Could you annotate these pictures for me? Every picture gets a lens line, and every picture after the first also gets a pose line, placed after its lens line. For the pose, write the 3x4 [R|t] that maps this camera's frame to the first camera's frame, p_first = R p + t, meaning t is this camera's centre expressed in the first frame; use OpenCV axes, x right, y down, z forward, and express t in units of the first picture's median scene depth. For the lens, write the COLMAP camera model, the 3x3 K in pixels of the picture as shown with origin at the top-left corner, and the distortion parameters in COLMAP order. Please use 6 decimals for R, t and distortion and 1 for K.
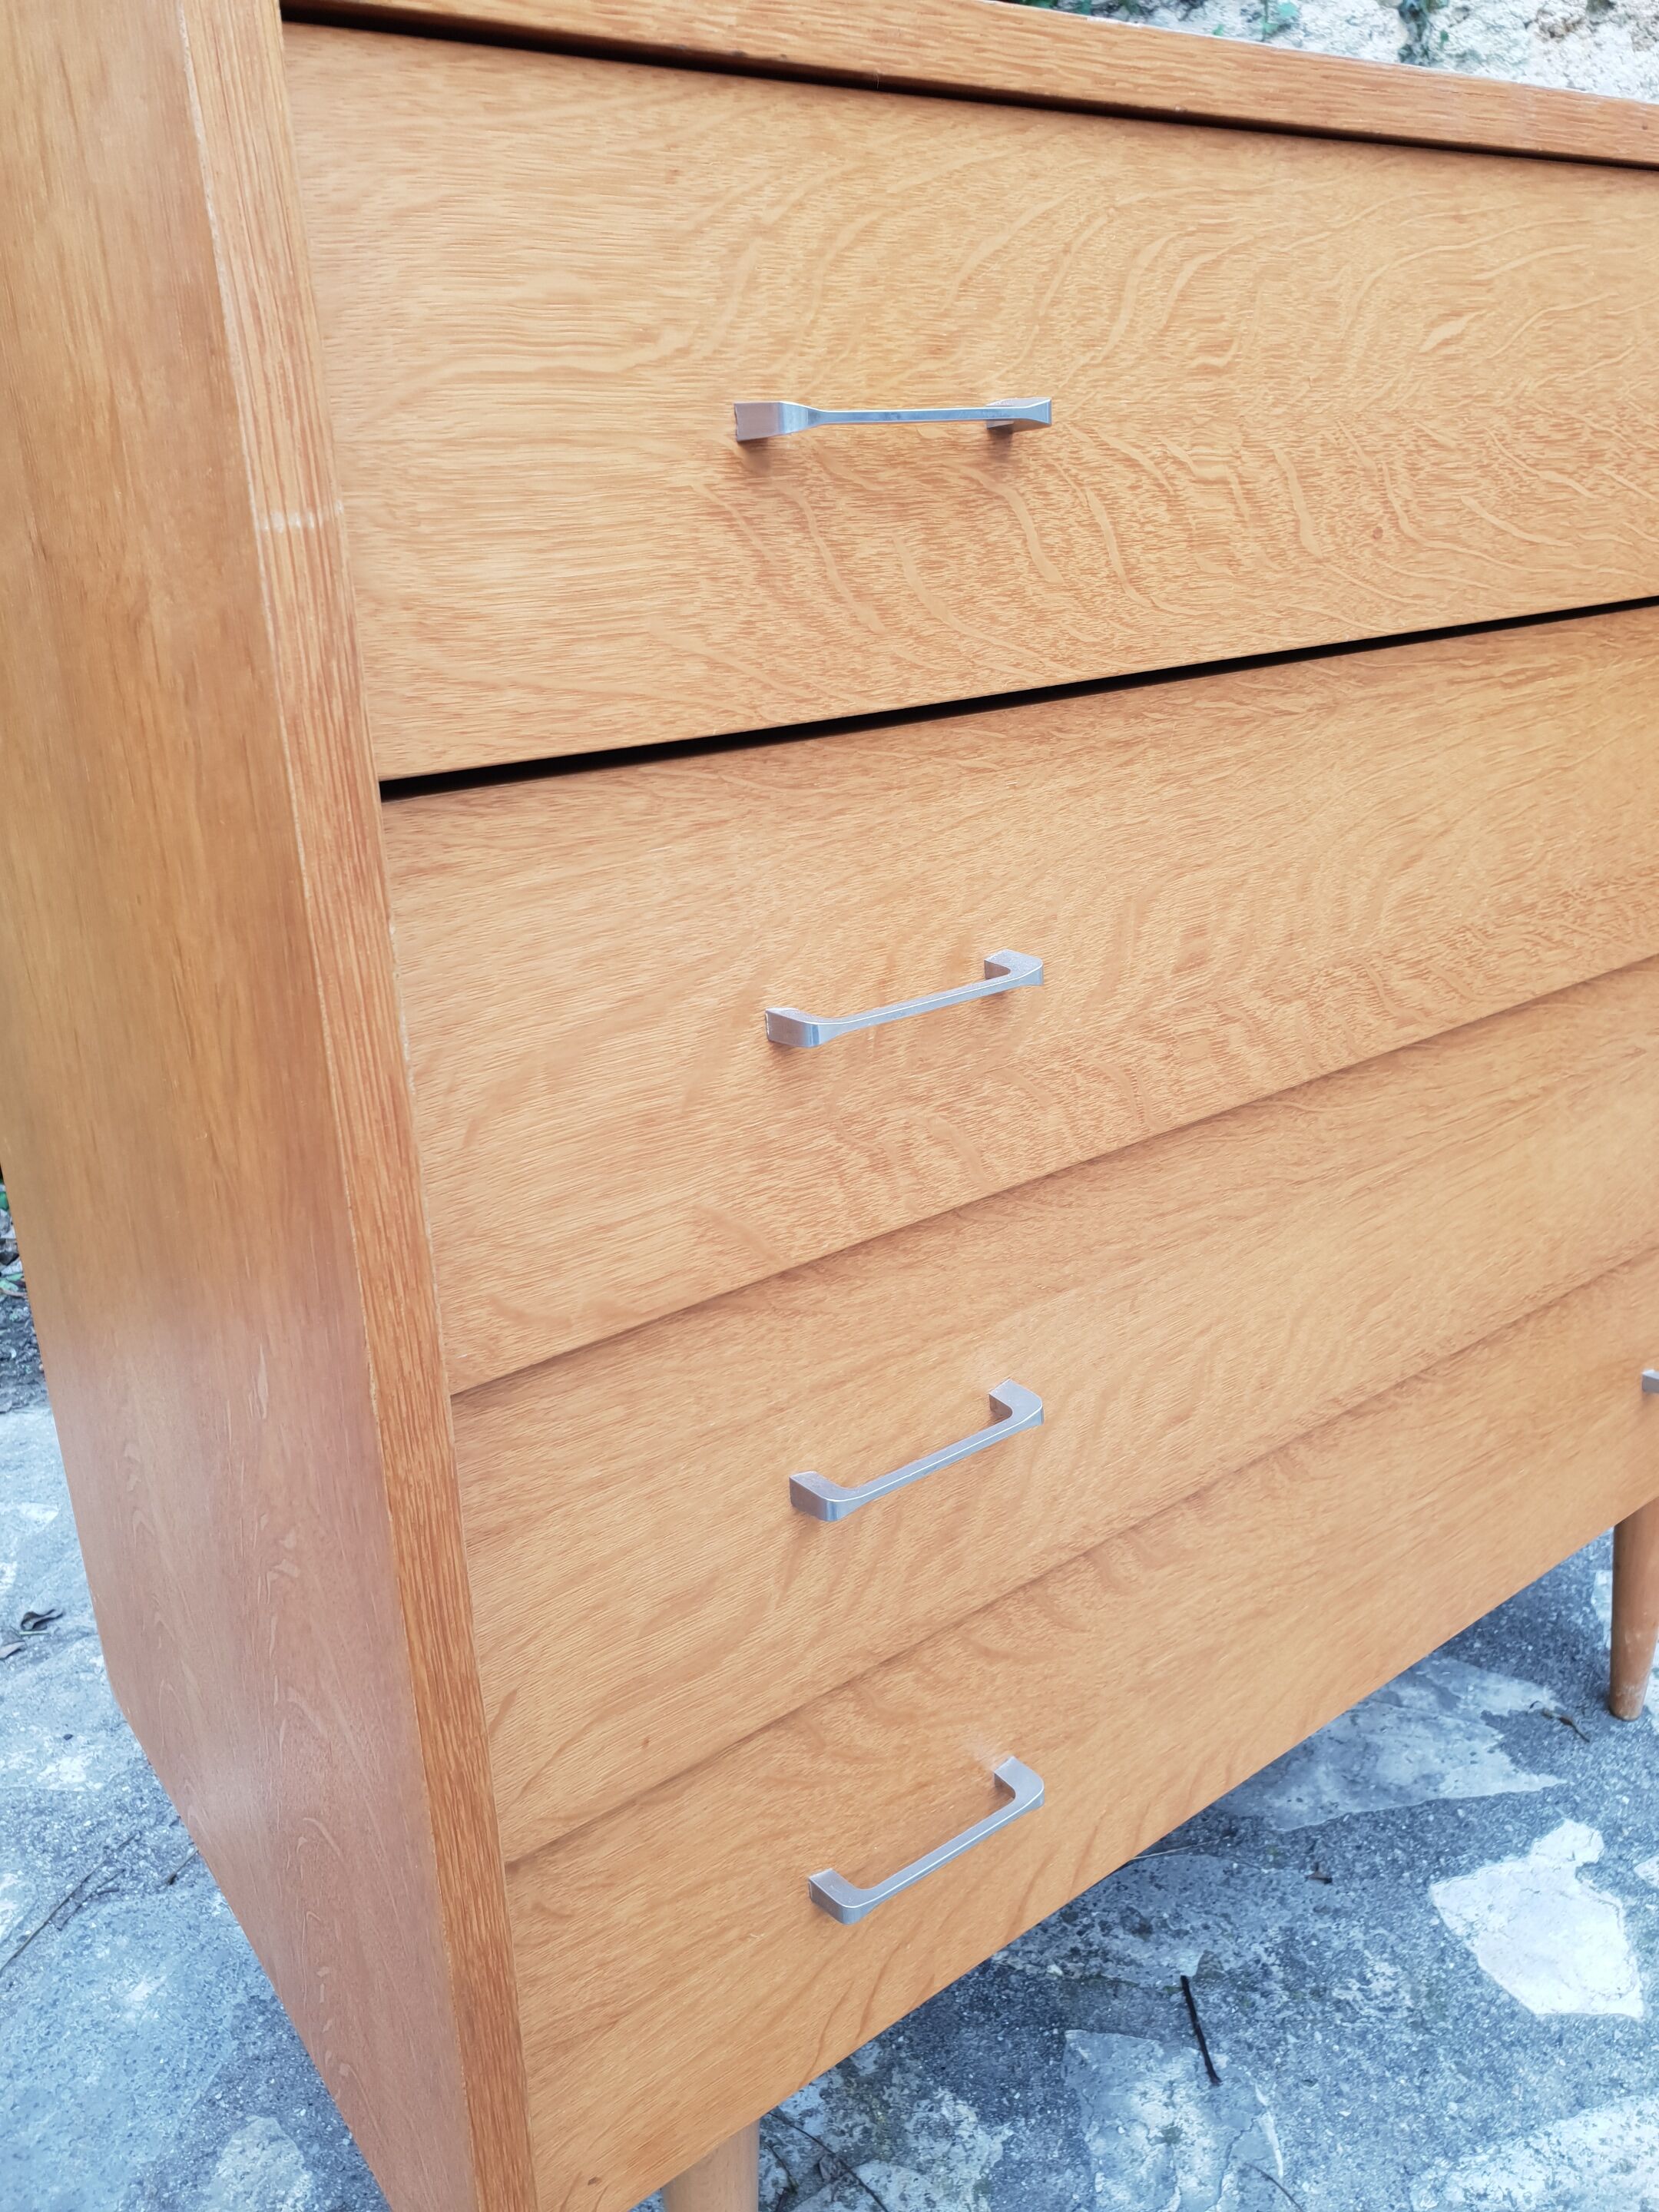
lens RADIAL K [[1709.6, 0, 835.3], [0, 1709.6, 1075.8], [0, 0, 1]] dist [-0.008467, 0.034382]
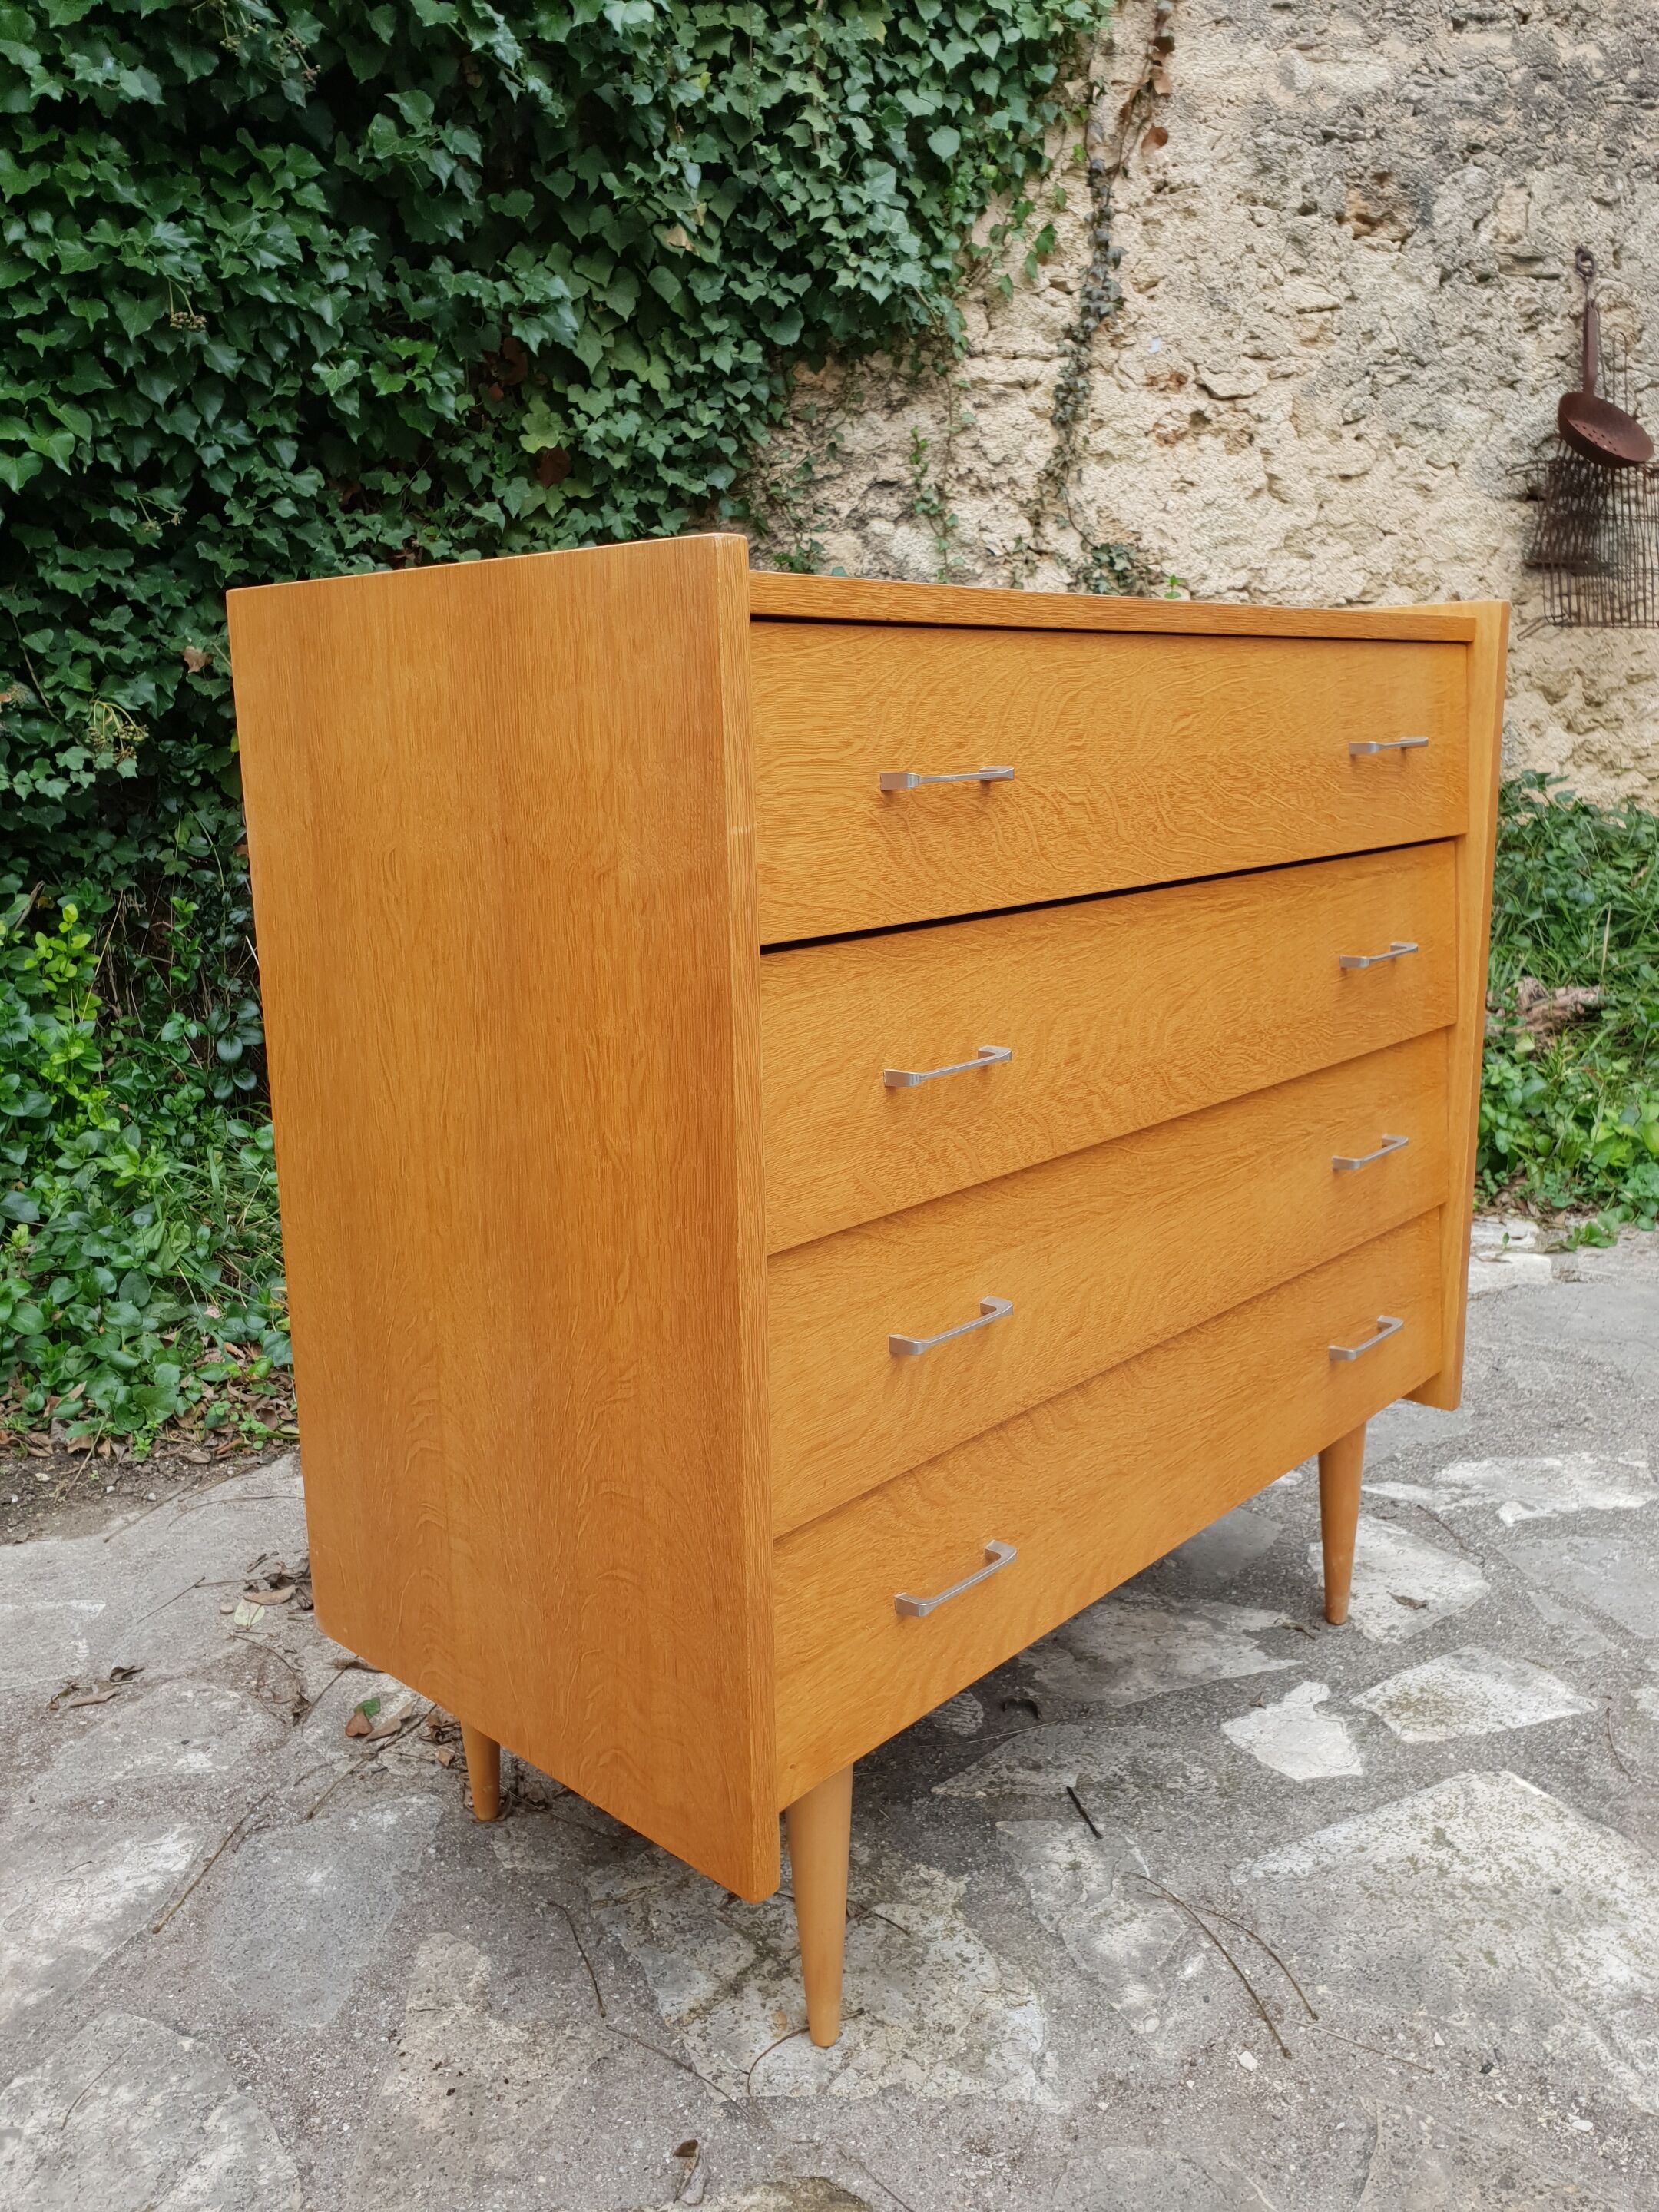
lens RADIAL K [[1657.1, 0, 829.5], [0, 1657.1, 1106.0], [0, 0, 1]] dist [0.054520, -0.067101]
pose [[0.985668, -0.025639, 0.166735, -0.300627], [0.046631, 0.991281, -0.123235, 0.165597], [-0.162122, 0.129244, 0.978270, -0.592331]]
